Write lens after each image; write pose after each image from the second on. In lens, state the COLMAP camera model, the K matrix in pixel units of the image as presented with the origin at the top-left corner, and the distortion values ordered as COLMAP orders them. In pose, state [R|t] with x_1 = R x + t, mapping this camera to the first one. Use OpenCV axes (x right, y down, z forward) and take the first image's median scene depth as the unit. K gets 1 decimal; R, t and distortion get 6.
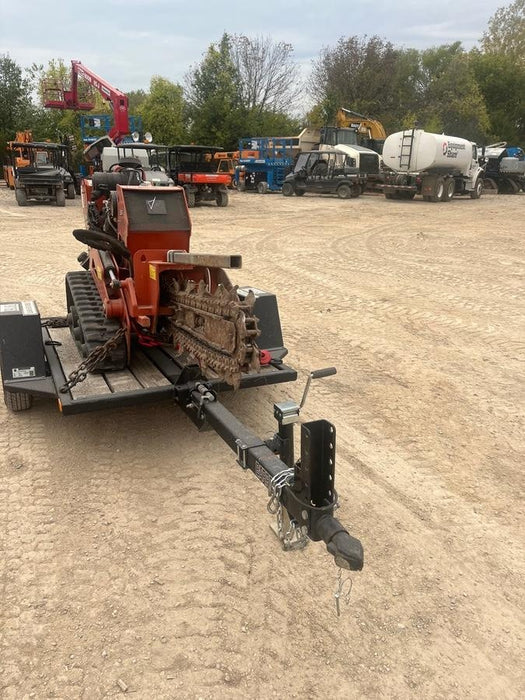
lens RADIAL K [[527.6, 0, 262.5], [0, 527.6, 350.0], [0, 0, 1]] dist [0.116366, -0.000888]
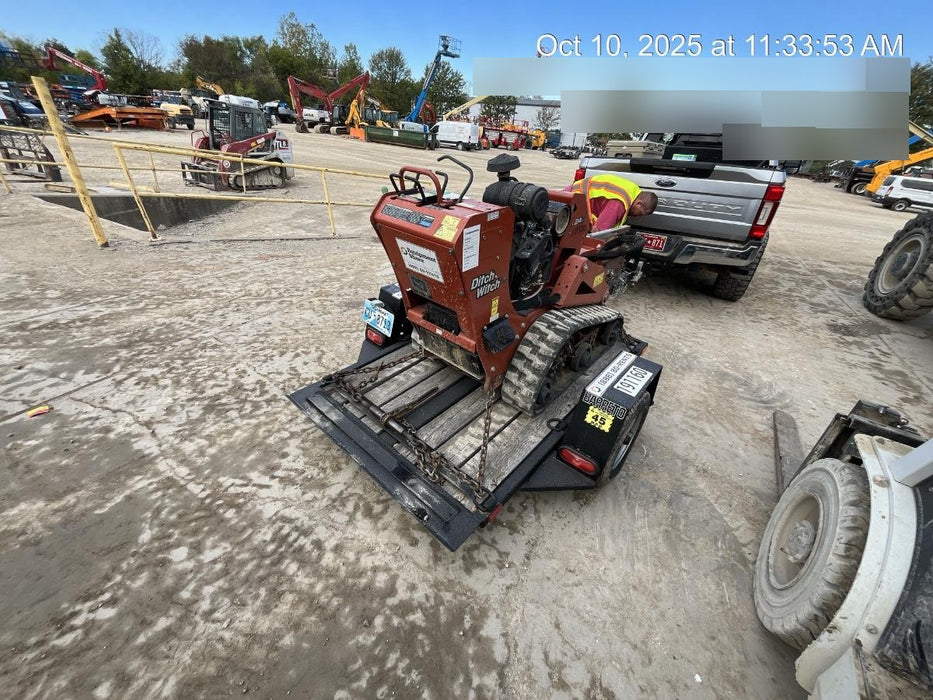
lens RADIAL K [[378.4, 0, 466.5], [0, 378.4, 350.0], [0, 0, 1]] dist [0.001062, 0.000012]
pose [[0.807615, -0.277913, 0.520118, -0.078031], [0.145287, 0.948572, 0.281253, 0.317966], [-0.571533, -0.151578, 0.806458, -0.988070]]
